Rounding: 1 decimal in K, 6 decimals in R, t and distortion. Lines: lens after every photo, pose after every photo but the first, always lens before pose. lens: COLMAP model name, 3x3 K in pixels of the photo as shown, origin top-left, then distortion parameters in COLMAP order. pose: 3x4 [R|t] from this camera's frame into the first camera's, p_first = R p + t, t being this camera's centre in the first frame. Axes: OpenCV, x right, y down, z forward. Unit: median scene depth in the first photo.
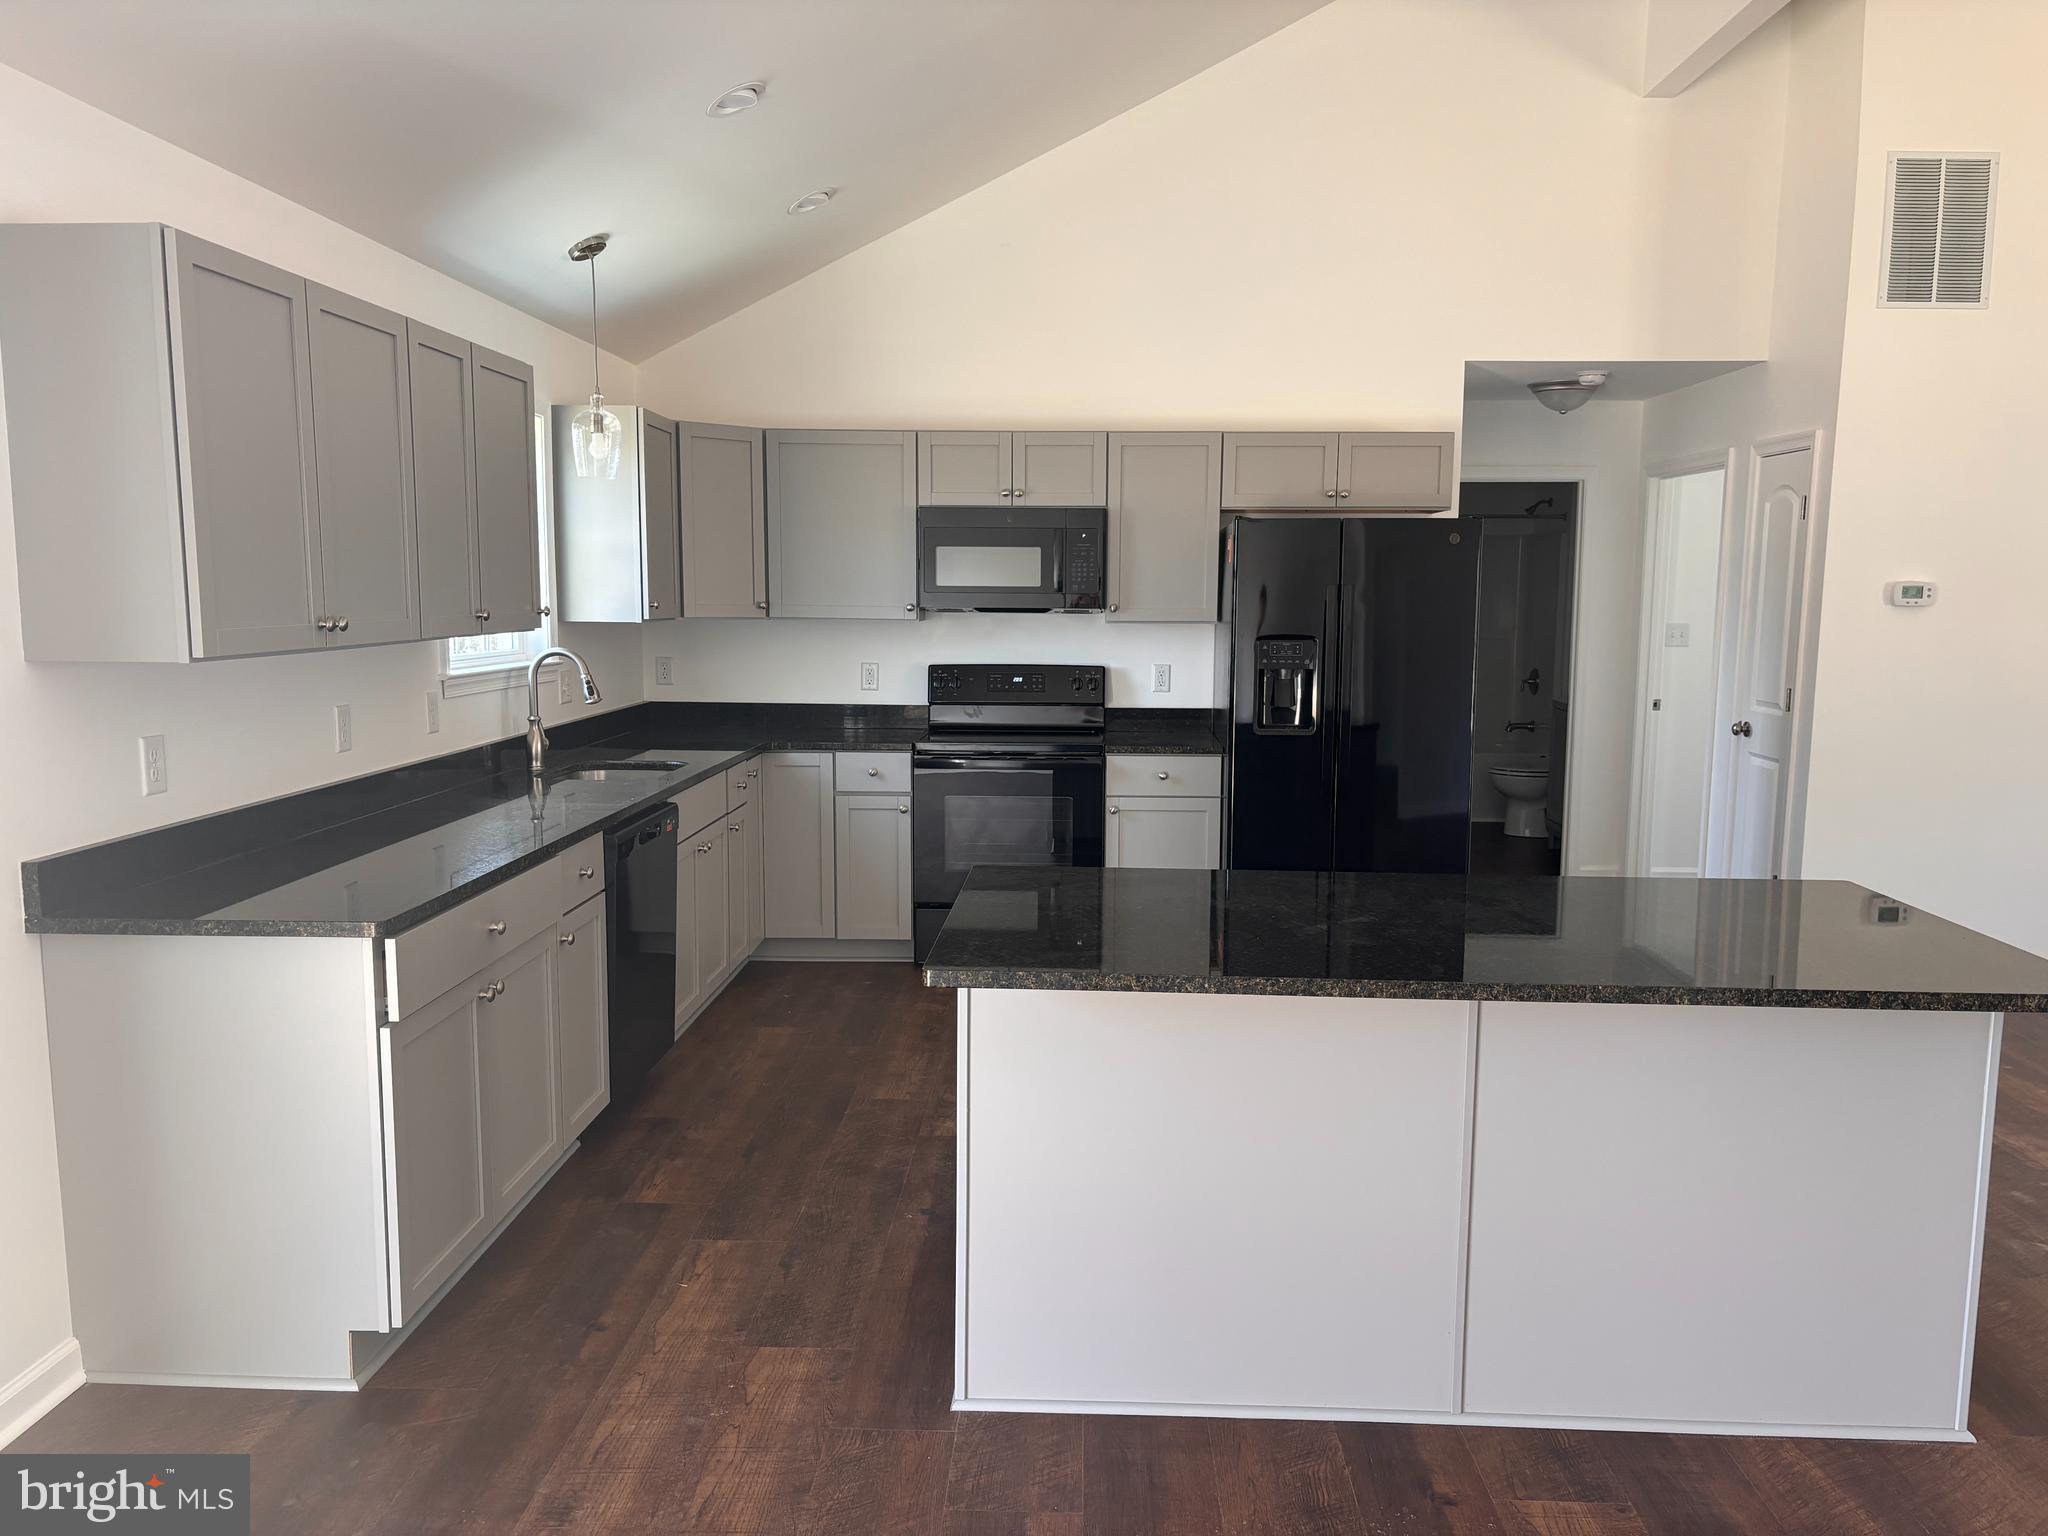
lens RADIAL K [[1551.3, 0, 1041.8], [0, 1551.3, 779.7], [0, 0, 1]] dist [0.043341, -0.049191]
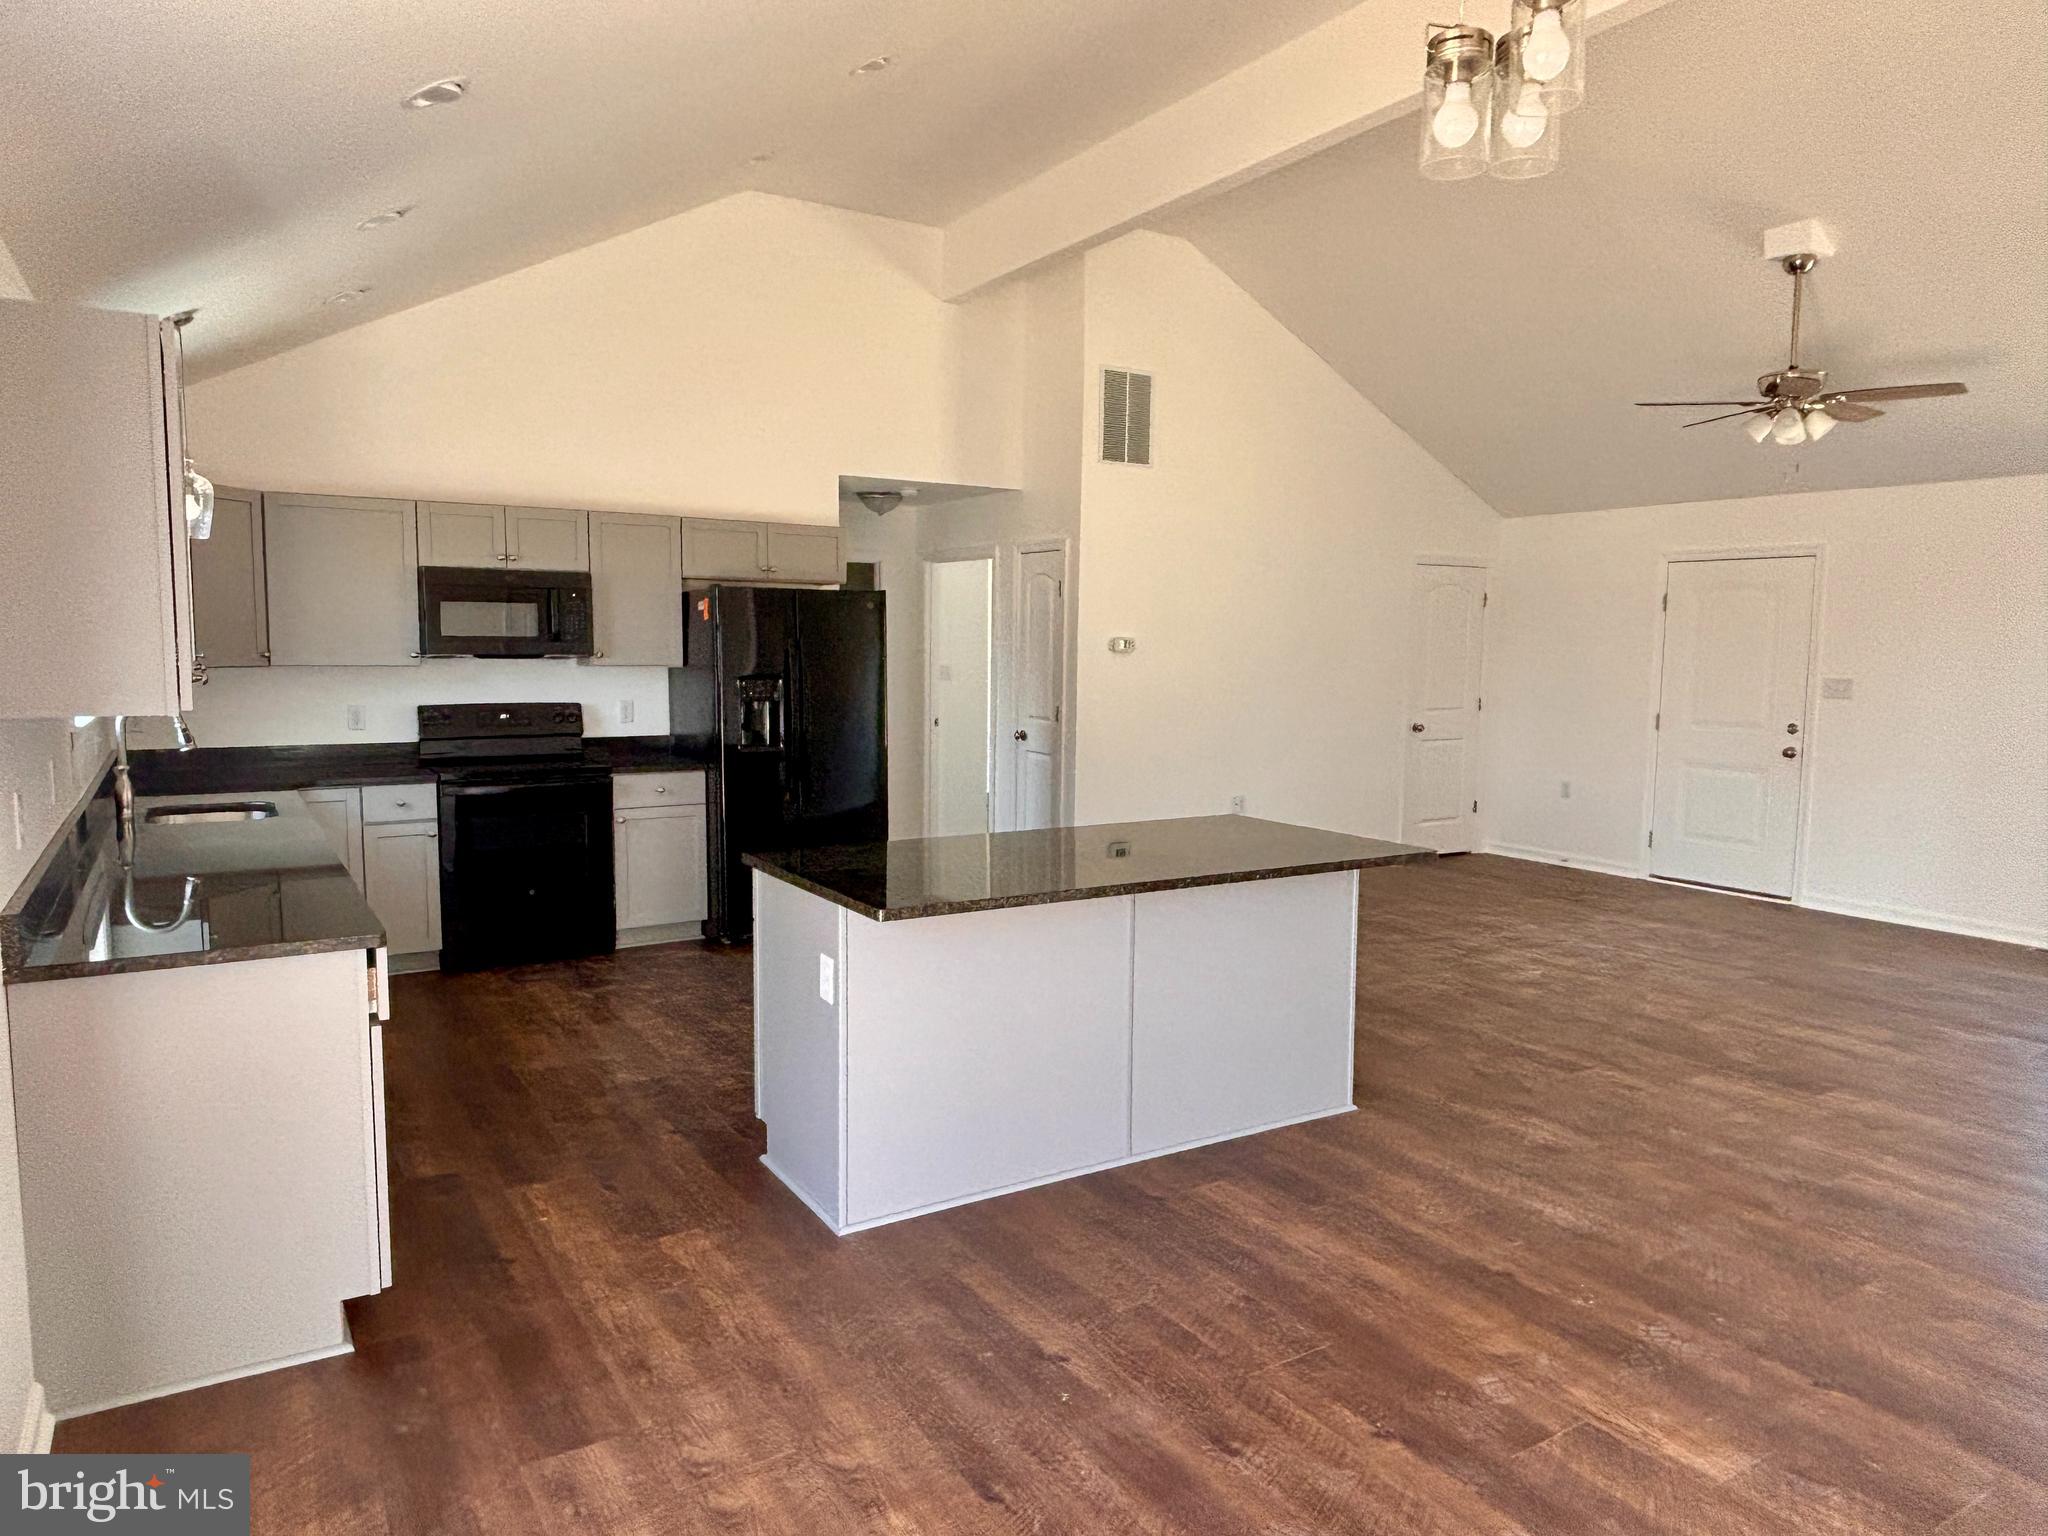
lens RADIAL K [[1306.1, 0, 1029.5], [0, 1306.1, 767.4], [0, 0, 1]] dist [0.026946, -0.011777]
pose [[0.828352, -0.053260, 0.557671, -0.258707], [0.065177, 0.997873, -0.001510, 0.000636], [-0.556404, 0.037598, 0.830061, -0.037134]]
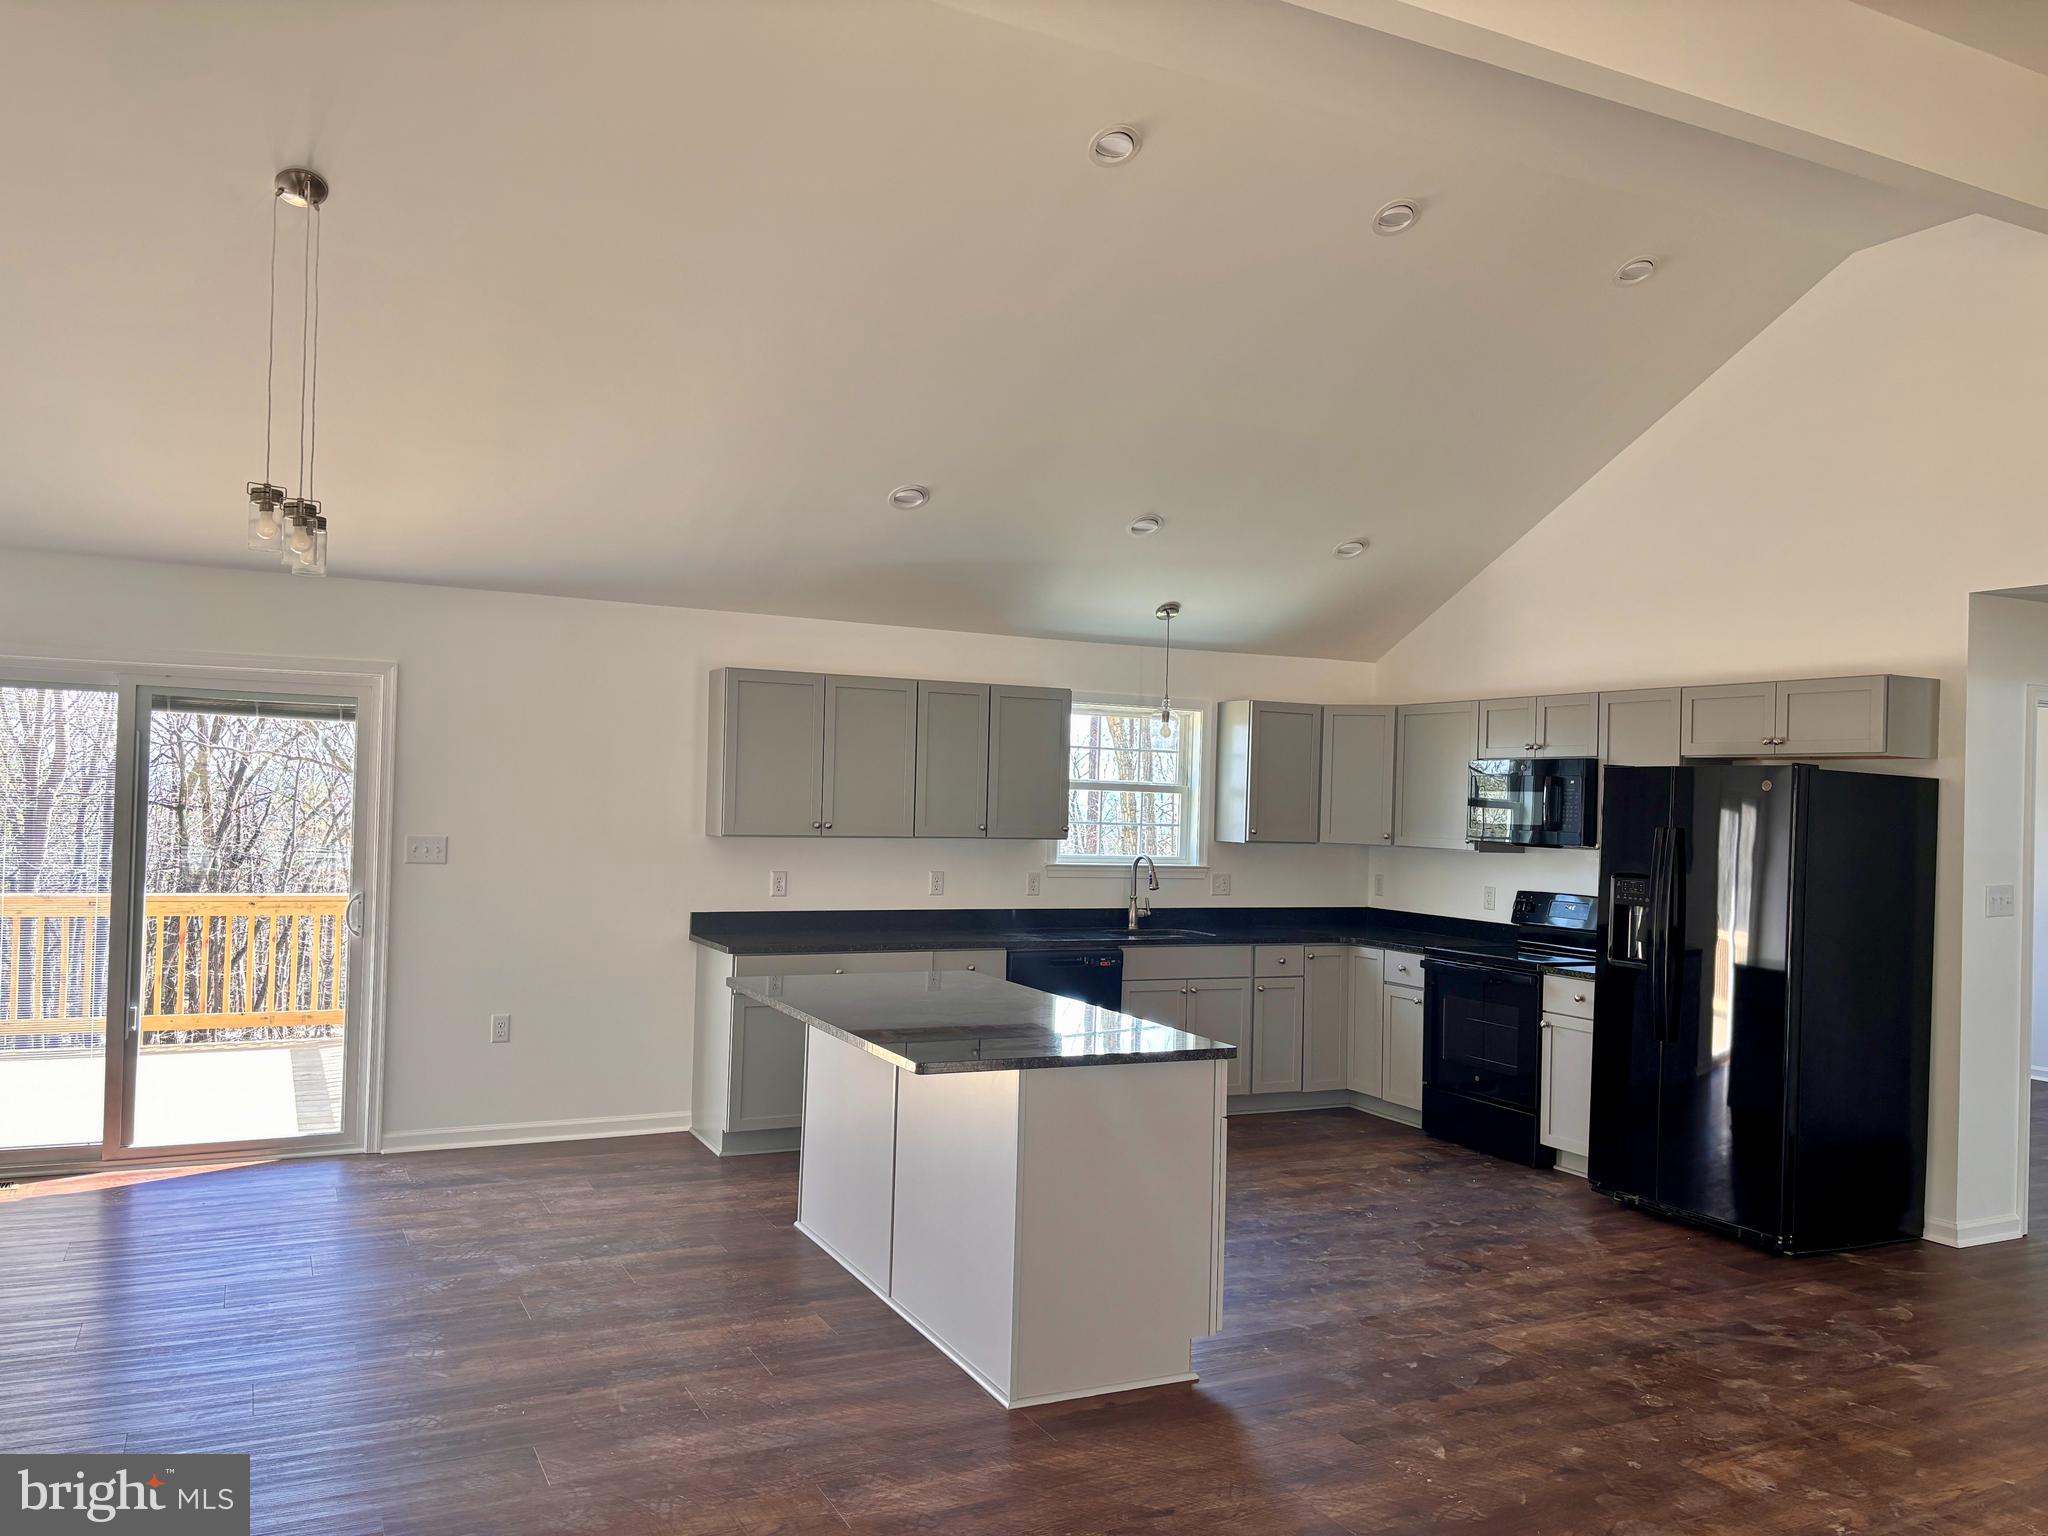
lens RADIAL K [[1551.3, 0, 1024.1], [0, 1551.3, 747.7], [0, 0, 1]] dist [0.043341, -0.049191]
pose [[0.477842, -0.021800, -0.878175, 0.856364], [-0.135044, 0.985986, -0.097958, -0.015953], [0.868004, 0.165400, 0.468201, 0.110219]]
